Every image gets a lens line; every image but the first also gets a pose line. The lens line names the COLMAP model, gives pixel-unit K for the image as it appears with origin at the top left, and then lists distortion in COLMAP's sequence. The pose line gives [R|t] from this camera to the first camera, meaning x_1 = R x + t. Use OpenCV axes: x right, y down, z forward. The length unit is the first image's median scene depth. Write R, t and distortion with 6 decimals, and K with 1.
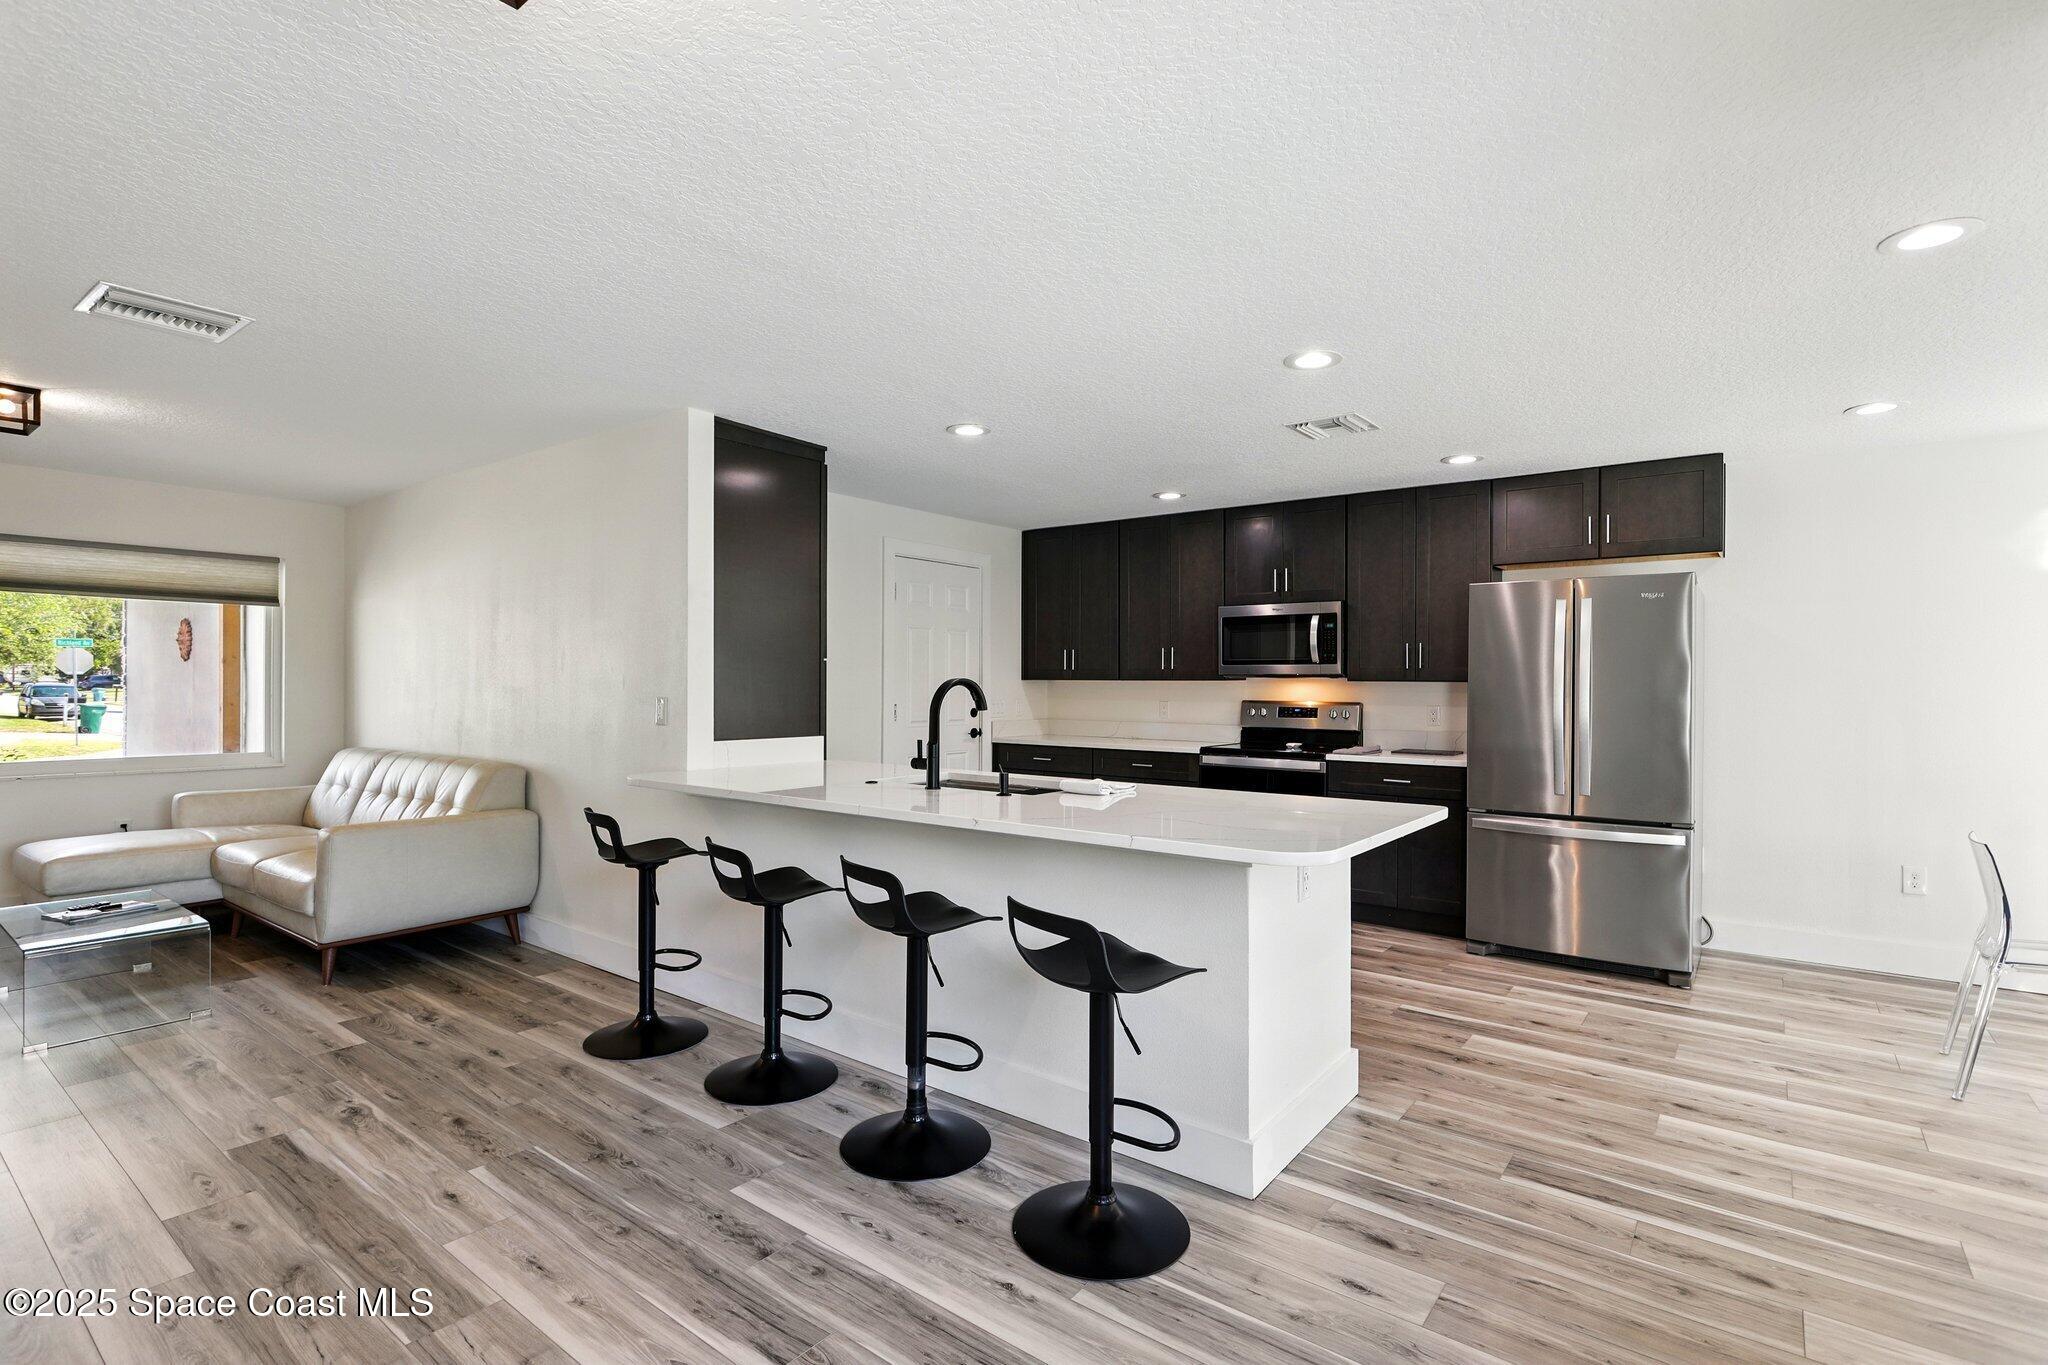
lens RADIAL K [[966.5, 0, 1025.6], [0, 966.5, 691.8], [0, 0, 1]] dist [-0.005992, 0.003573]
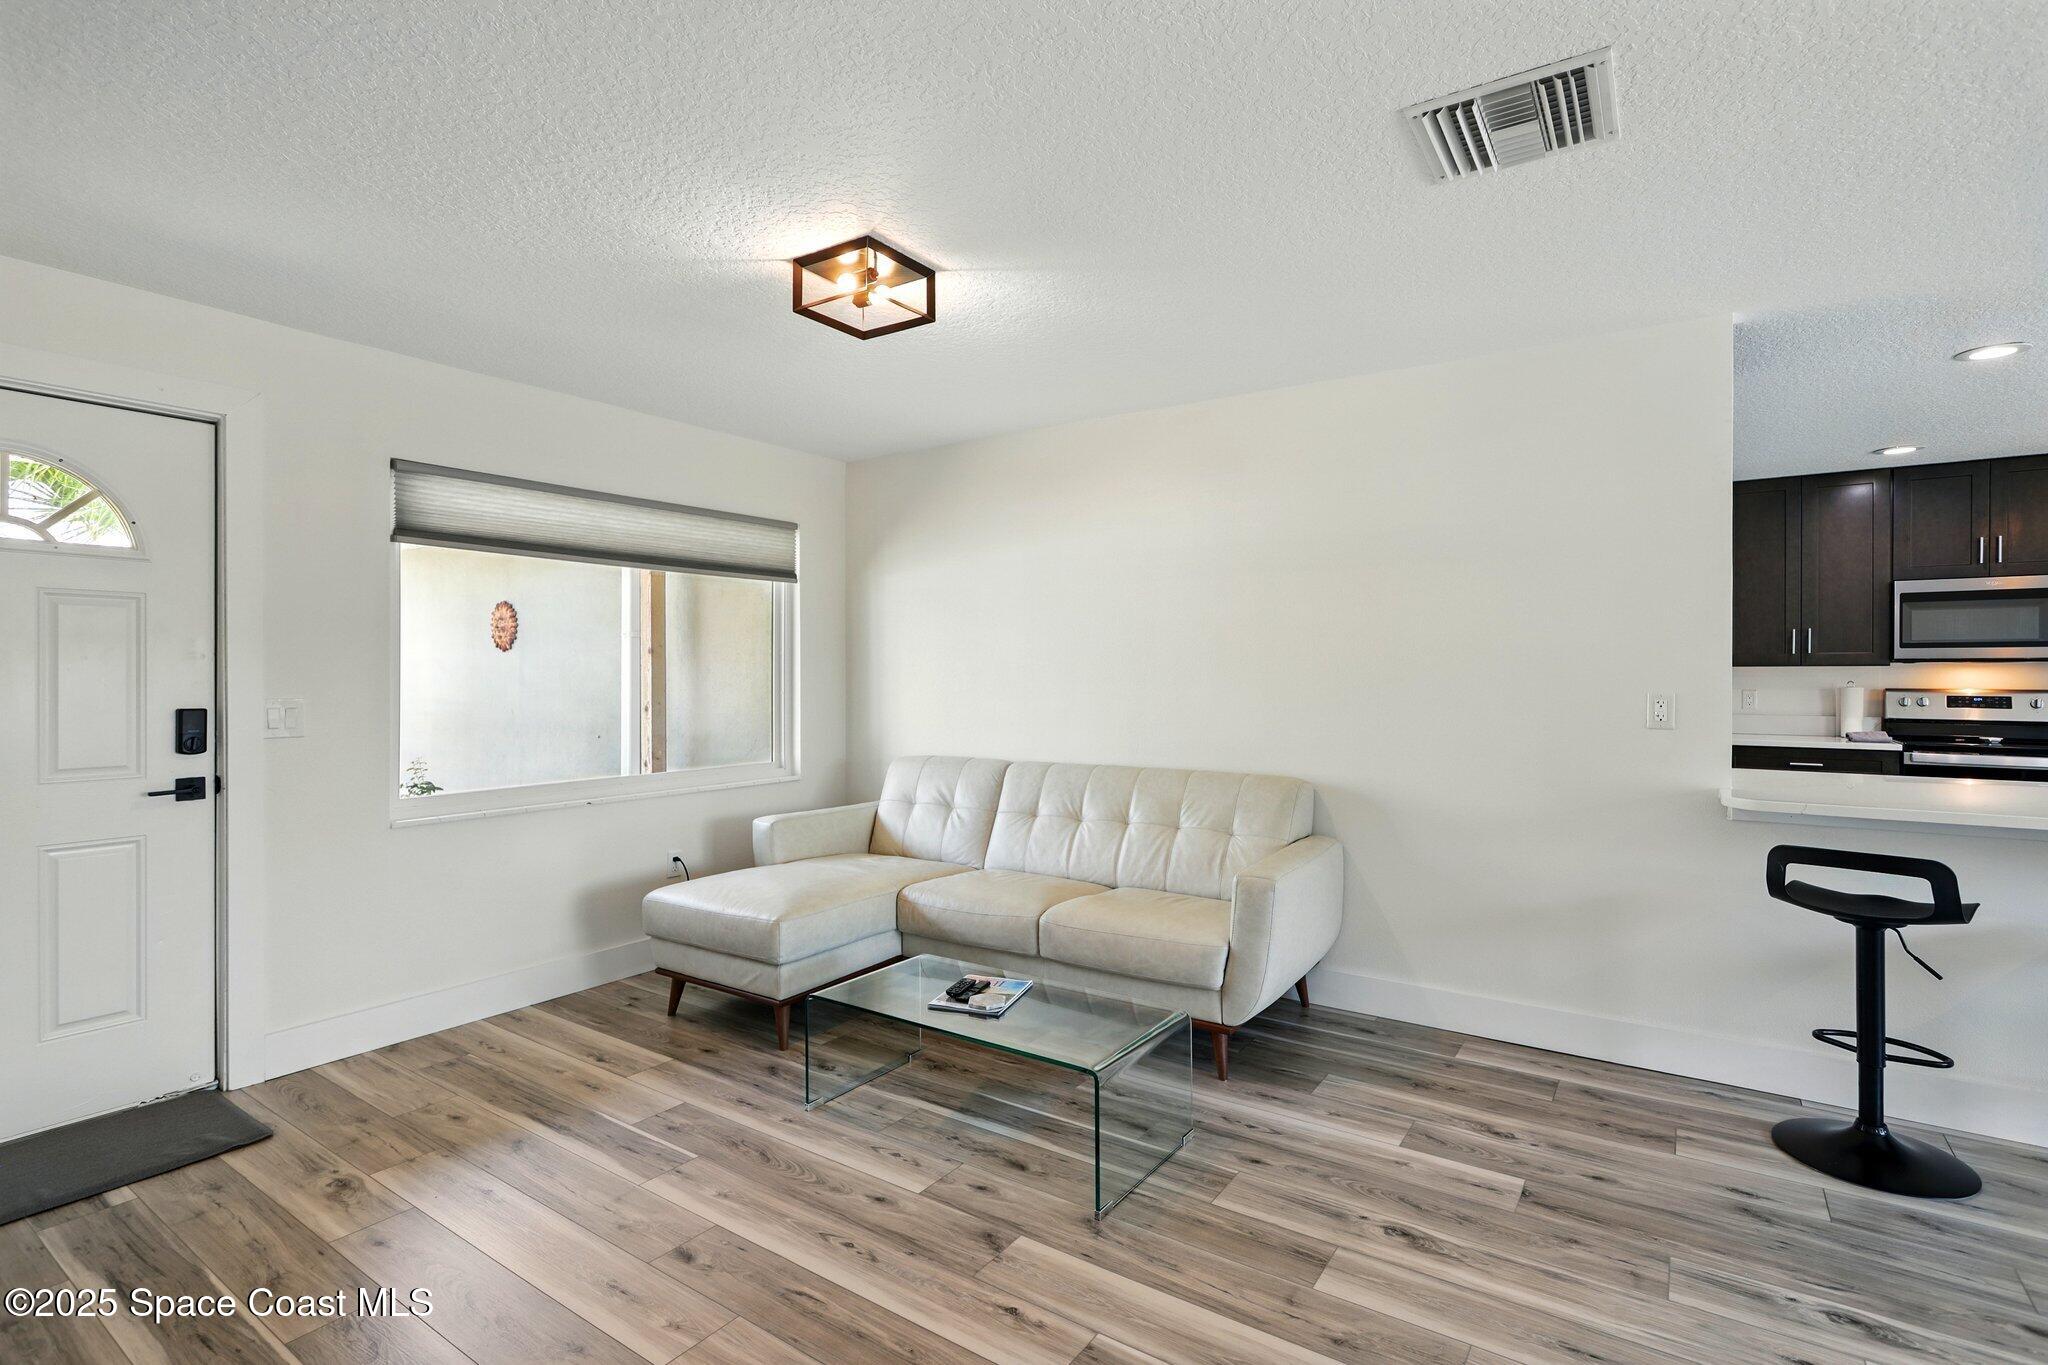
lens RADIAL K [[966.5, 0, 1033.7], [0, 966.5, 699.6], [0, 0, 1]] dist [-0.005992, 0.003573]
pose [[0.998807, -0.010254, 0.047751, -0.655206], [0.009384, 0.999786, 0.018415, -0.004571], [-0.047930, -0.017945, 0.998690, 0.190279]]
